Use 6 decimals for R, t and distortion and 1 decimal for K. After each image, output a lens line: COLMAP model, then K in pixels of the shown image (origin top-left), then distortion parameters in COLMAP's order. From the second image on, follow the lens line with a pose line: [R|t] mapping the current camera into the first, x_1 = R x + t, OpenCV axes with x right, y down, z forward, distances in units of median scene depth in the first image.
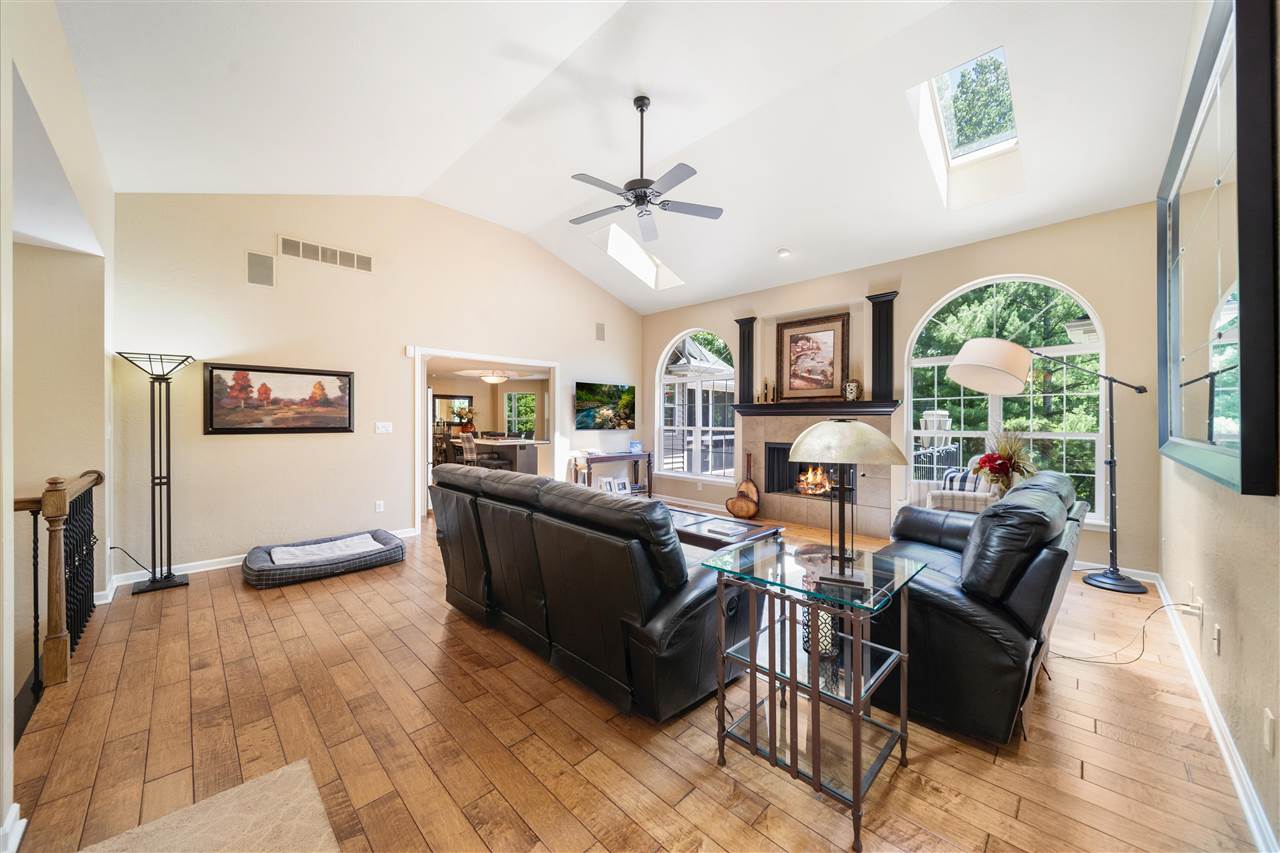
lens RADIAL K [[449.7, 0, 628.7], [0, 449.7, 422.8], [0, 0, 1]] dist [0.000560, -0.001313]
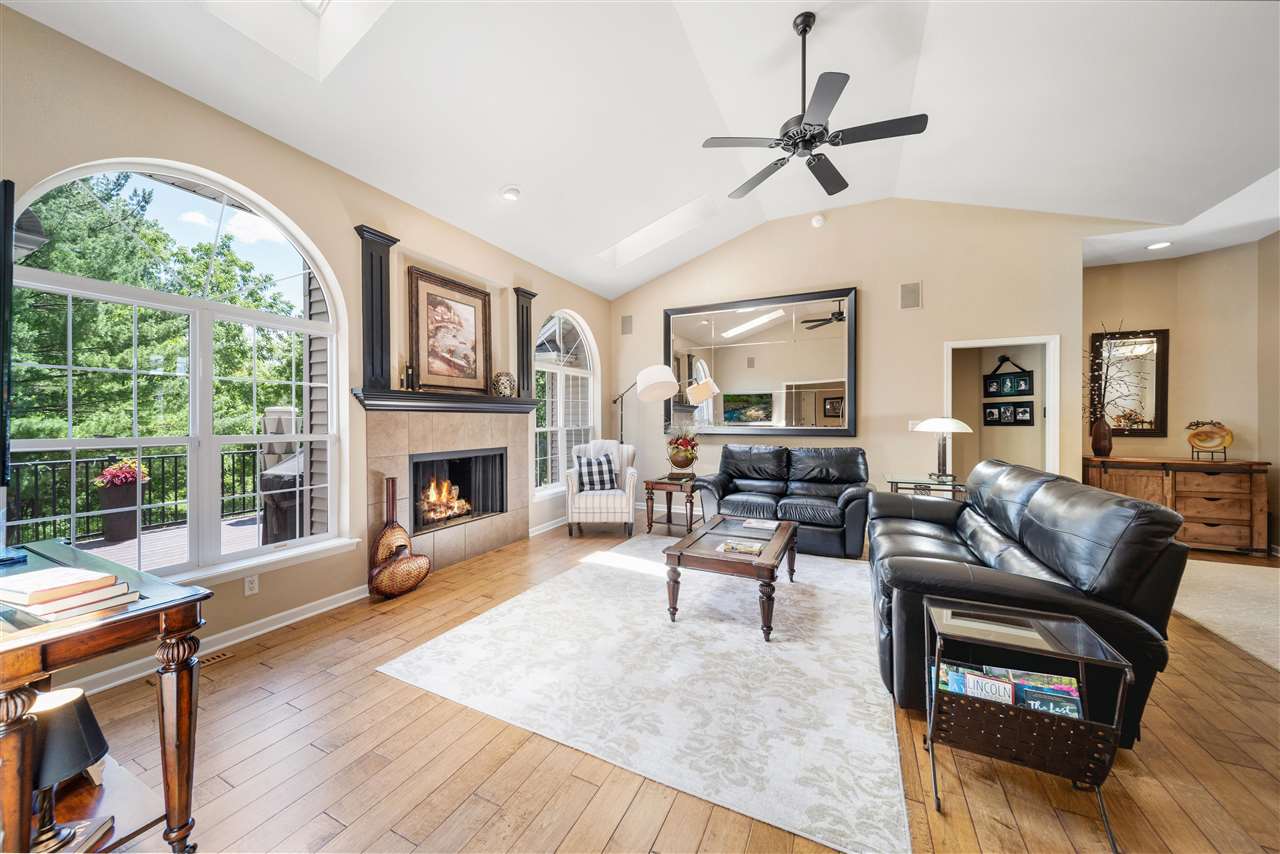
lens RADIAL K [[449.7, 0, 626.6], [0, 449.7, 422.9], [0, 0, 1]] dist [0.000560, -0.001313]
pose [[-0.312179, -0.014790, 0.949908, -0.552793], [0.002628, 0.999862, 0.016431, -0.013687], [-0.950020, 0.007626, -0.312097, 1.360555]]
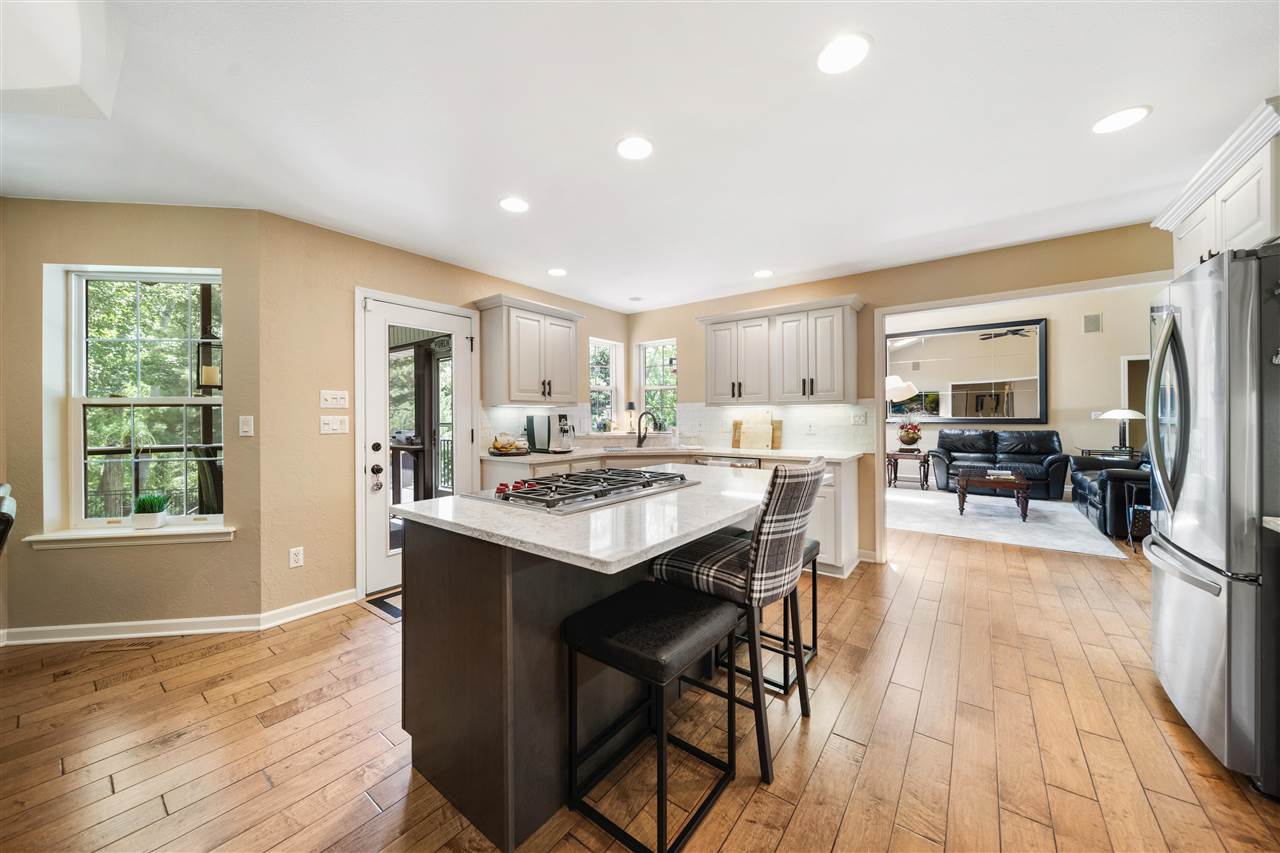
lens RADIAL K [[449.7, 0, 633.8], [0, 449.7, 416.7], [0, 0, 1]] dist [0.000560, -0.001313]
pose [[-0.126513, -0.002917, 0.991961, -1.008461], [0.003168, 0.999989, 0.003345, 0.003981], [-0.991960, 0.003566, -0.126502, 2.046440]]
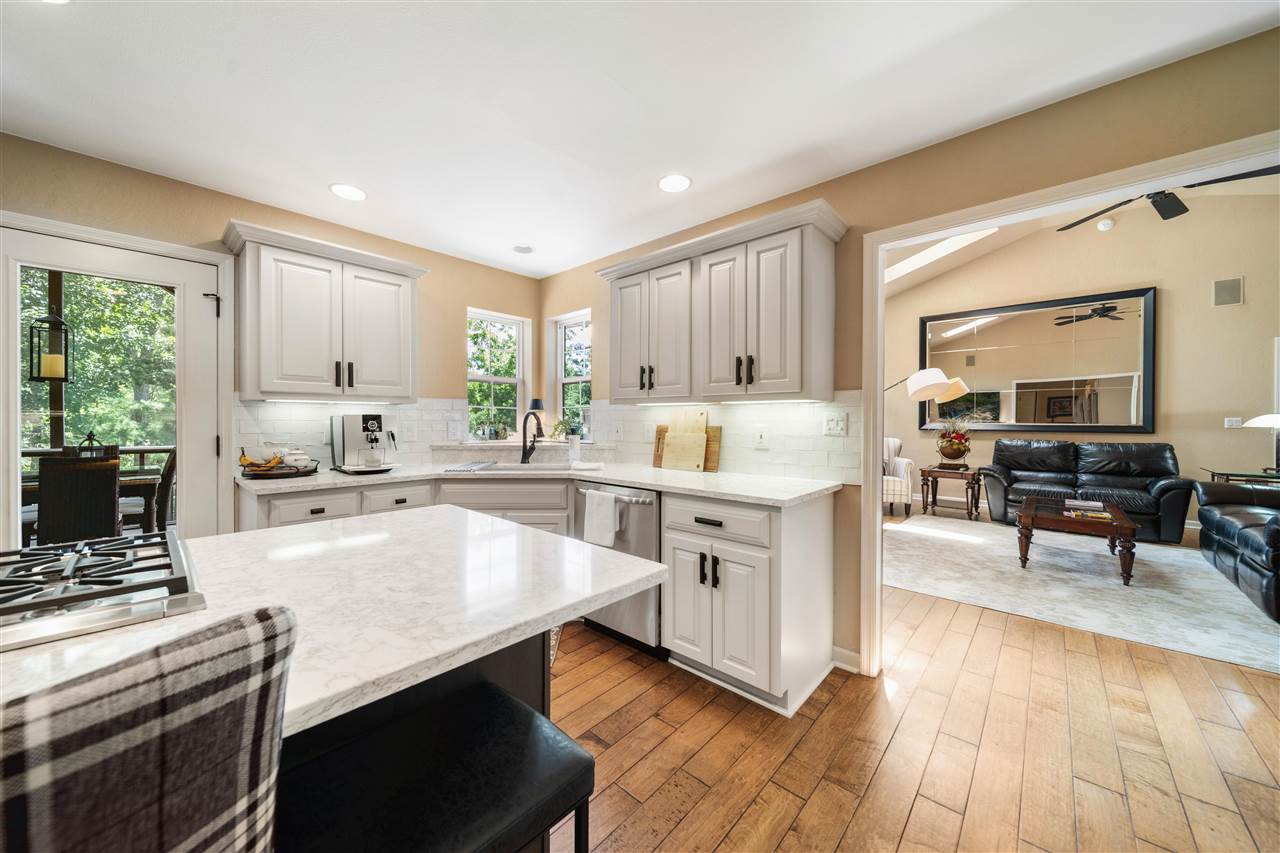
lens RADIAL K [[449.7, 0, 634.3], [0, 449.7, 423.7], [0, 0, 1]] dist [0.000560, -0.001313]
pose [[-0.035026, -0.012365, 0.999310, -0.742288], [-0.003935, 0.999917, 0.012234, 0.005223], [-0.999379, -0.003504, -0.035072, 1.788436]]
